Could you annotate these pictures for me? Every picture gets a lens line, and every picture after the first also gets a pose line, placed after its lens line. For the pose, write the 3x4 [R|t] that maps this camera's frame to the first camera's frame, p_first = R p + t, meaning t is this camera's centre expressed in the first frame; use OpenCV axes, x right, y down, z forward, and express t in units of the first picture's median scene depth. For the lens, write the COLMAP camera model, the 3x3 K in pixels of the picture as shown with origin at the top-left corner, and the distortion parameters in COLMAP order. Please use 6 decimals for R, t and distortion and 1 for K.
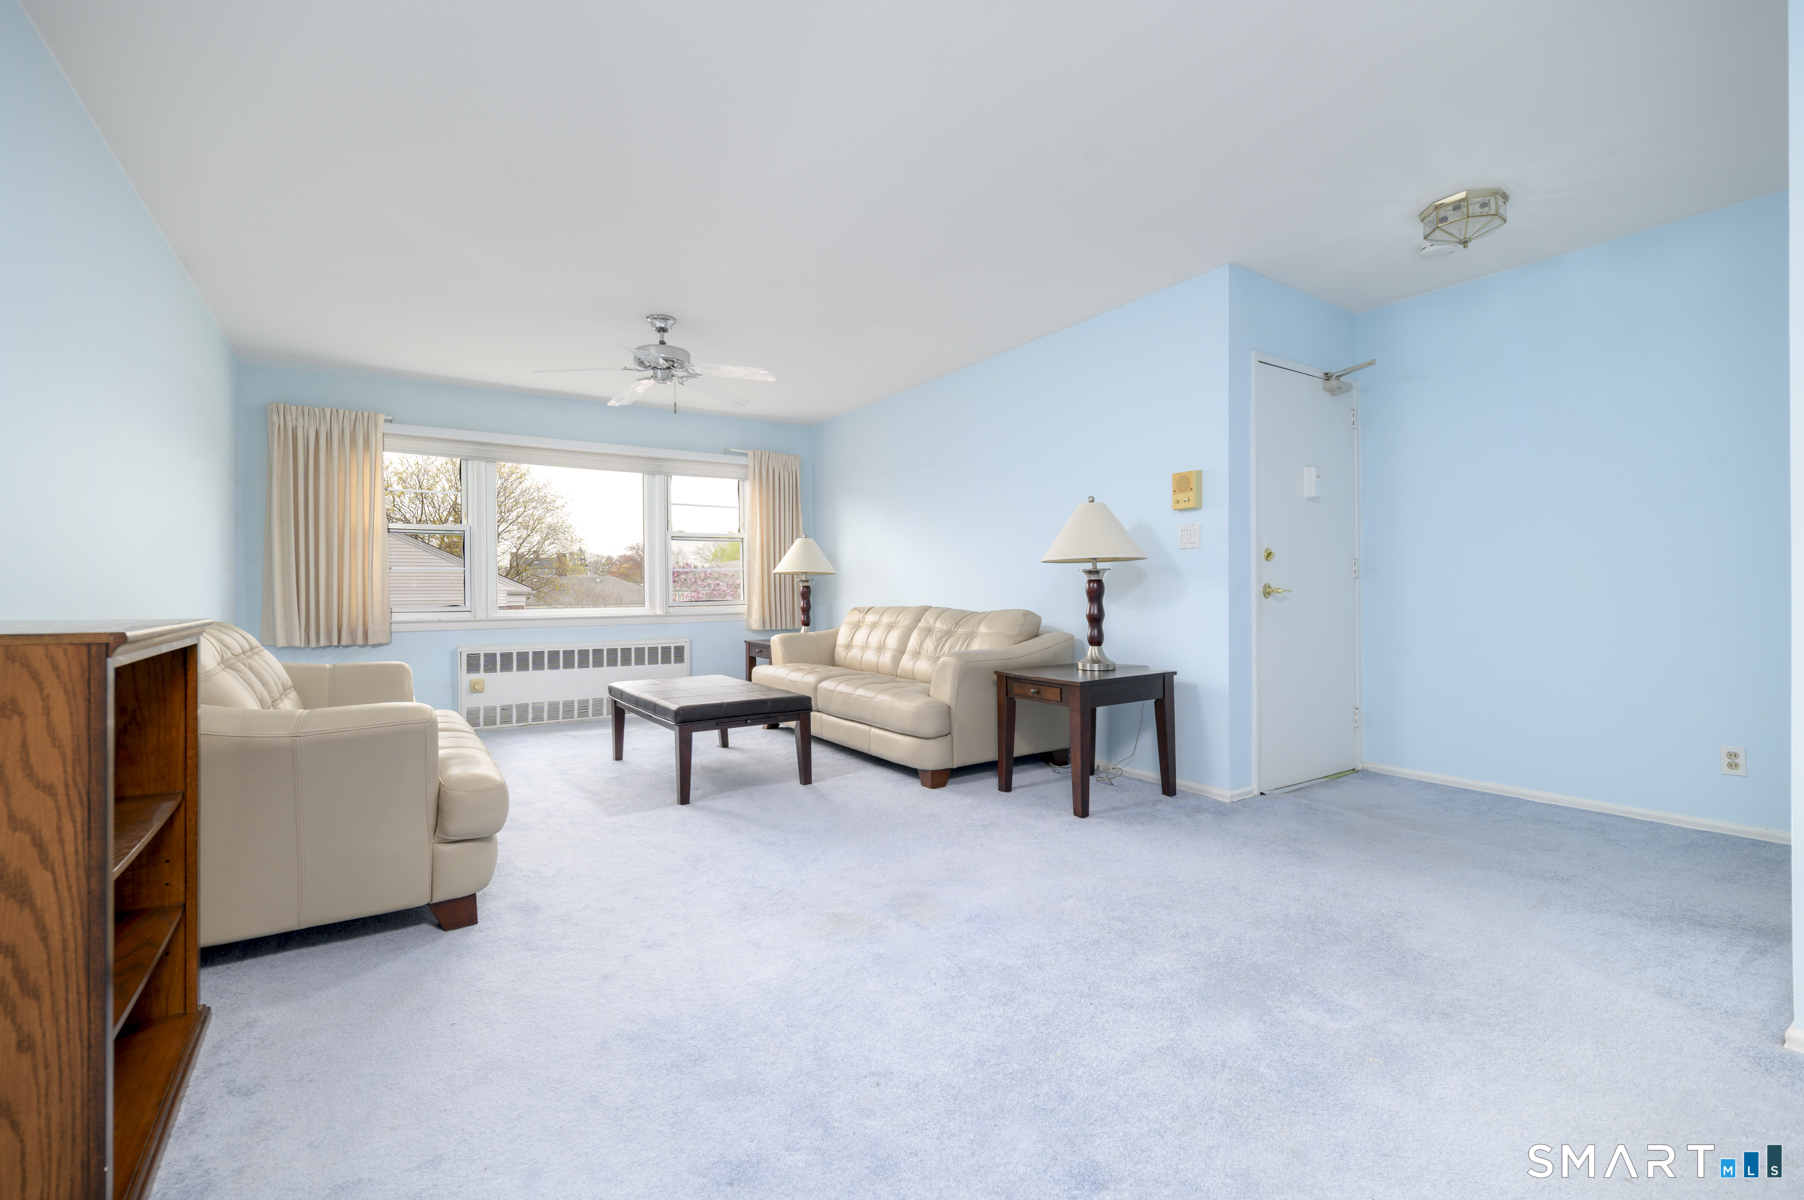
lens RADIAL K [[792.0, 0, 897.8], [0, 792.0, 592.3], [0, 0, 1]] dist [-0.001201, -0.000245]
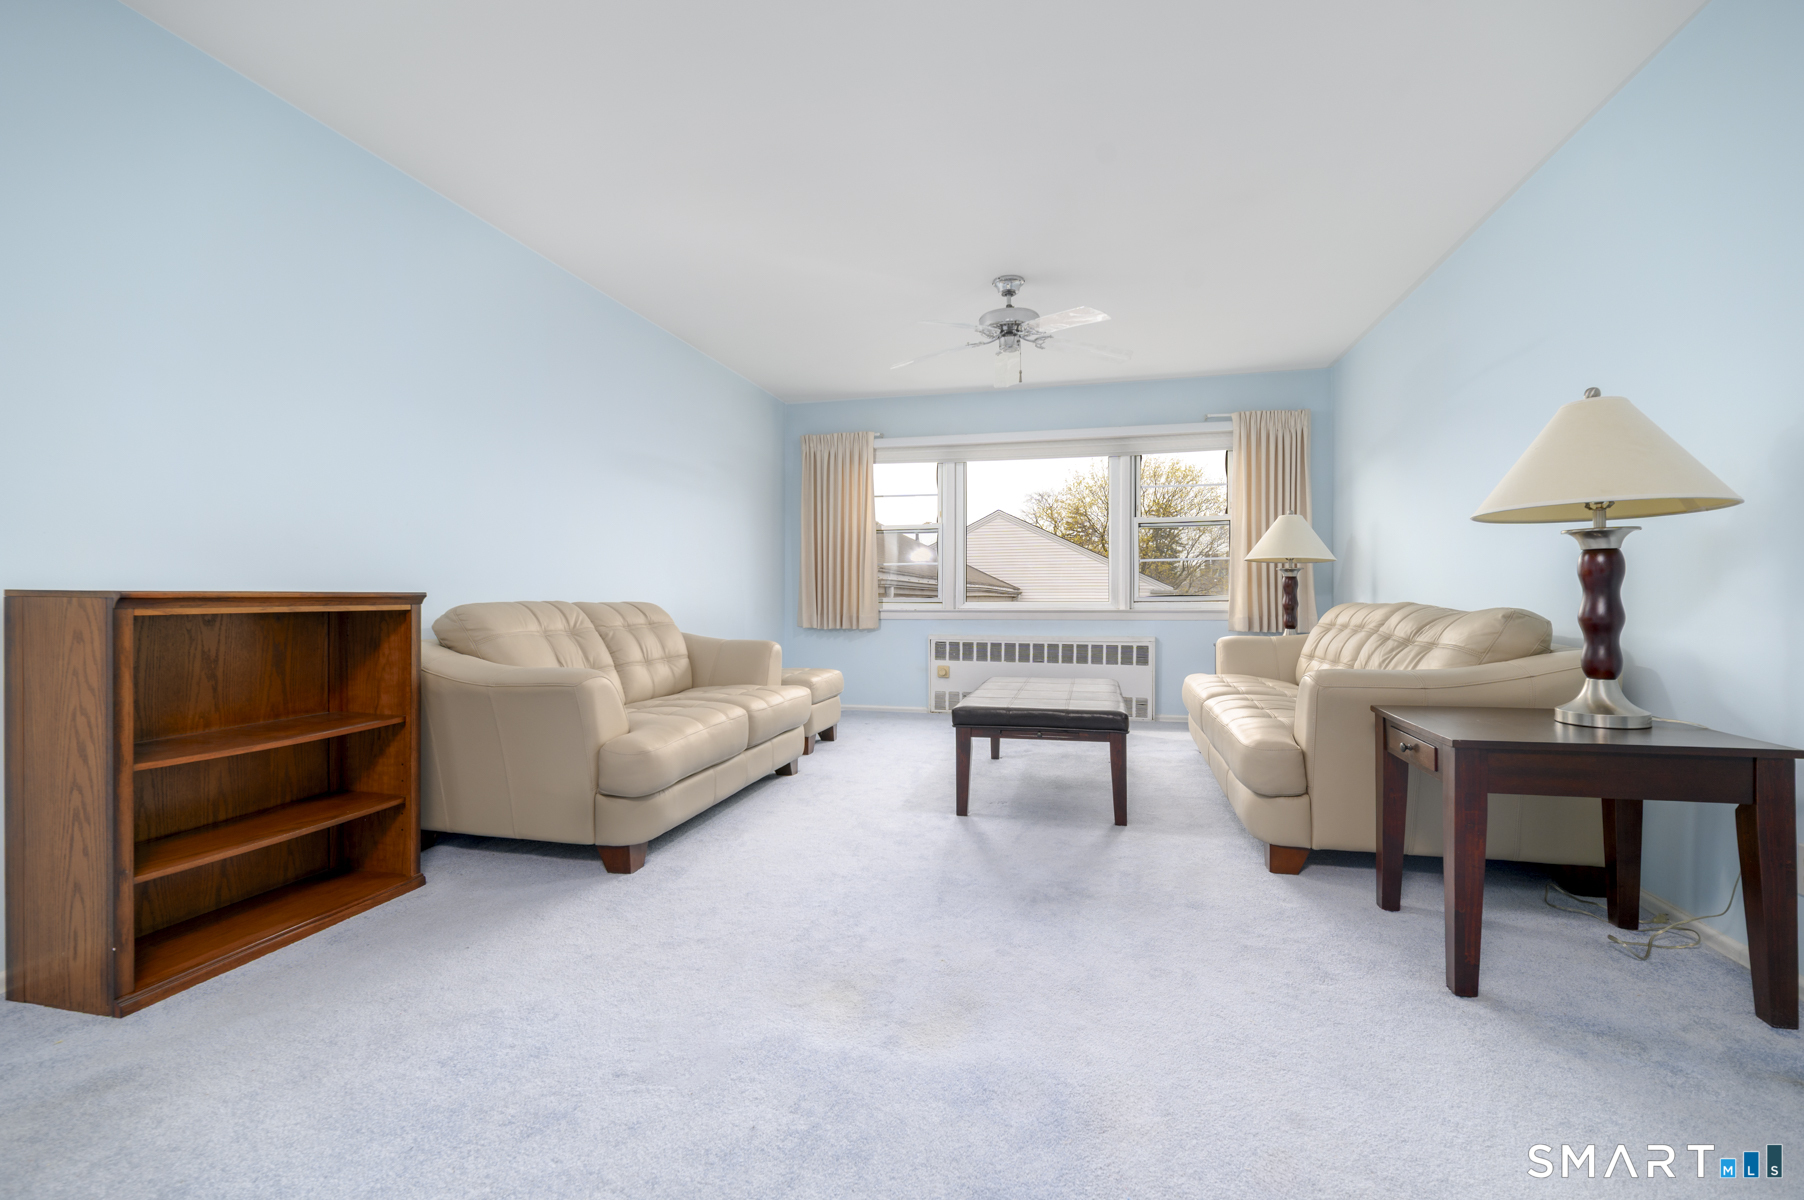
lens RADIAL K [[796.3, 0, 902.0], [0, 796.3, 600.0], [0, 0, 1]] dist [-0.000055, 0.000199]
pose [[0.673283, 0.010159, -0.739316, 0.301088], [-0.004318, 0.999943, 0.009808, 0.012727], [0.739373, -0.003412, 0.673288, 0.294617]]
